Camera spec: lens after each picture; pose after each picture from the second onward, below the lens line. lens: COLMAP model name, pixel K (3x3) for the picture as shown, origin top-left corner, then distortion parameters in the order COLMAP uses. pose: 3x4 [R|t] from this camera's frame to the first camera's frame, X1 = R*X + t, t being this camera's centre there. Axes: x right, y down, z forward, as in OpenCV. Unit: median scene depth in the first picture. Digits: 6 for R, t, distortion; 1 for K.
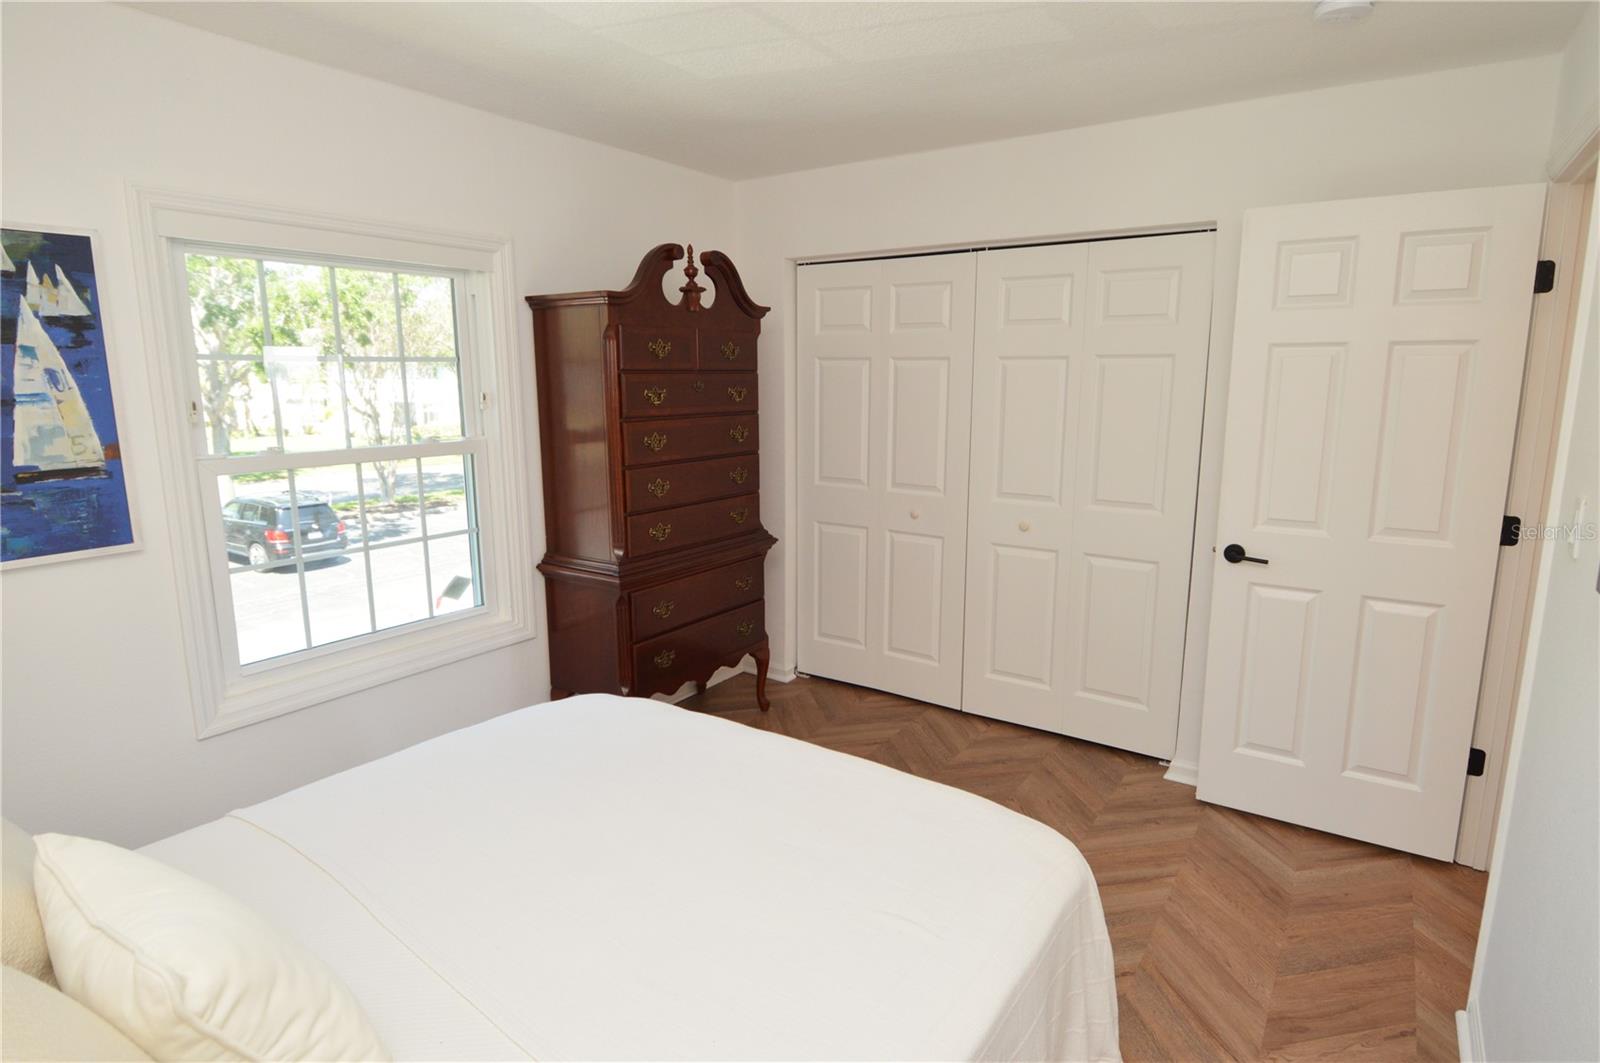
lens RADIAL K [[857.7, 0, 800.2], [0, 857.7, 525.2], [0, 0, 1]] dist [0.013960, -0.022477]
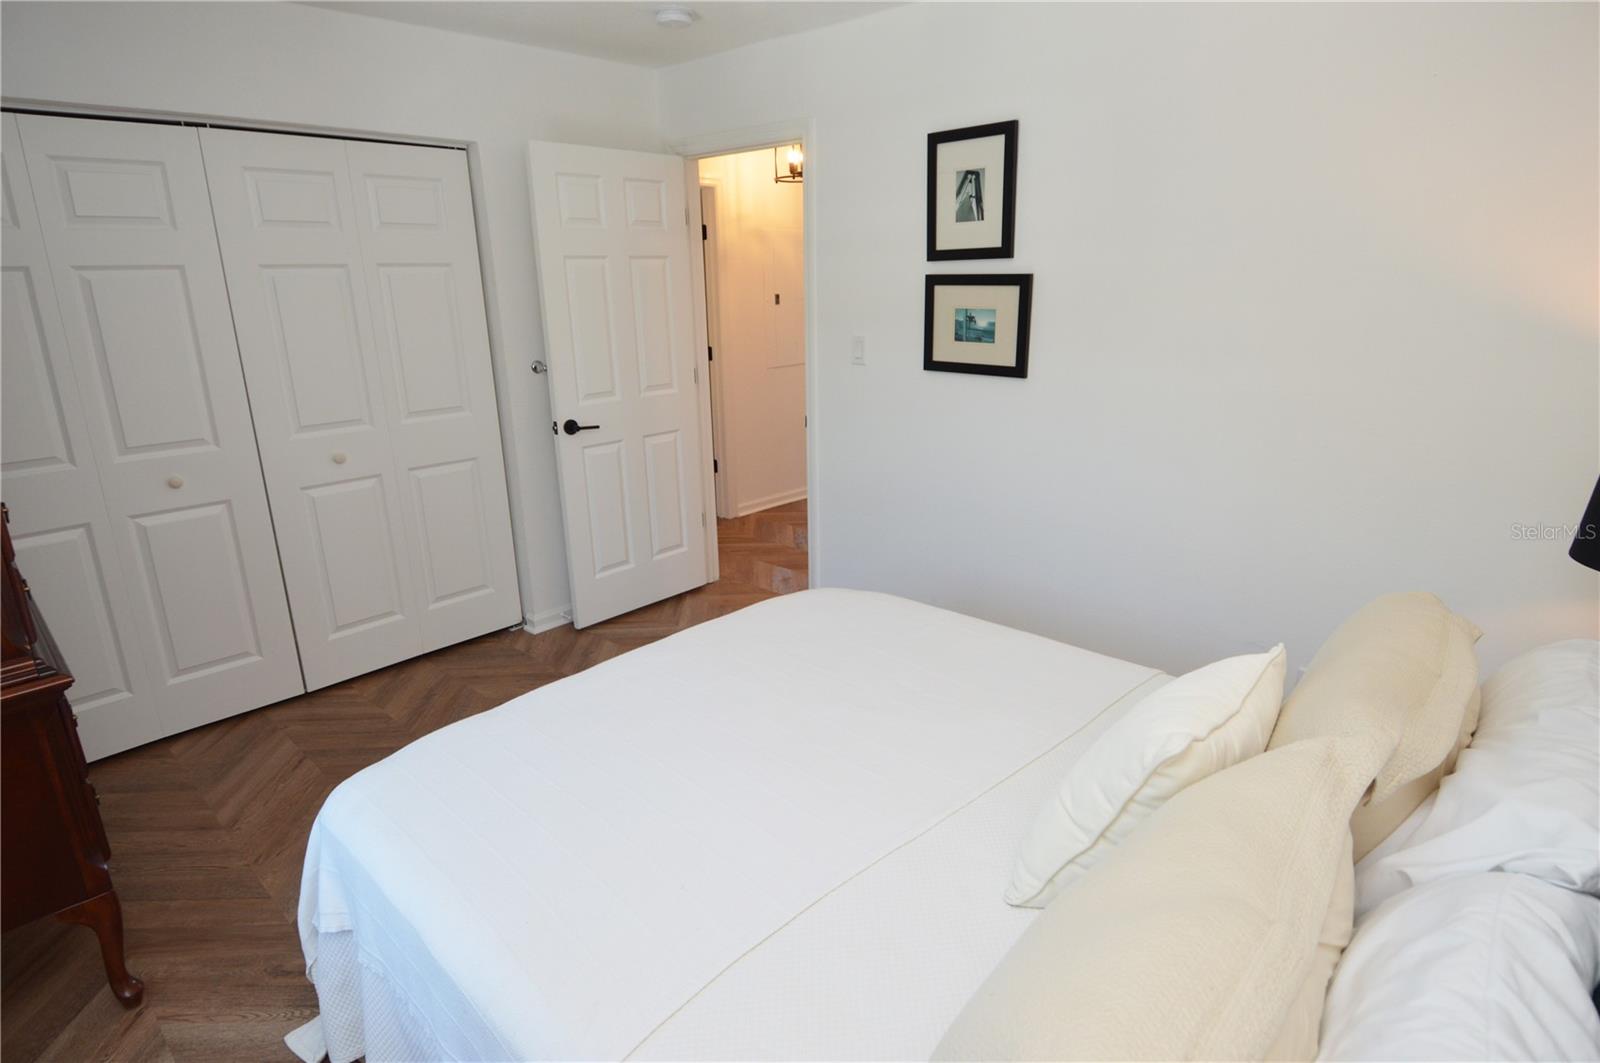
lens RADIAL K [[868.1, 0, 804.2], [0, 868.1, 527.7], [0, 0, 1]] dist [0.020465, -0.026406]
pose [[0.125962, -0.276792, 0.952638, -0.588587], [0.191335, 0.949035, 0.250446, -0.067364], [-0.973409, 0.150727, 0.172503, 0.391635]]
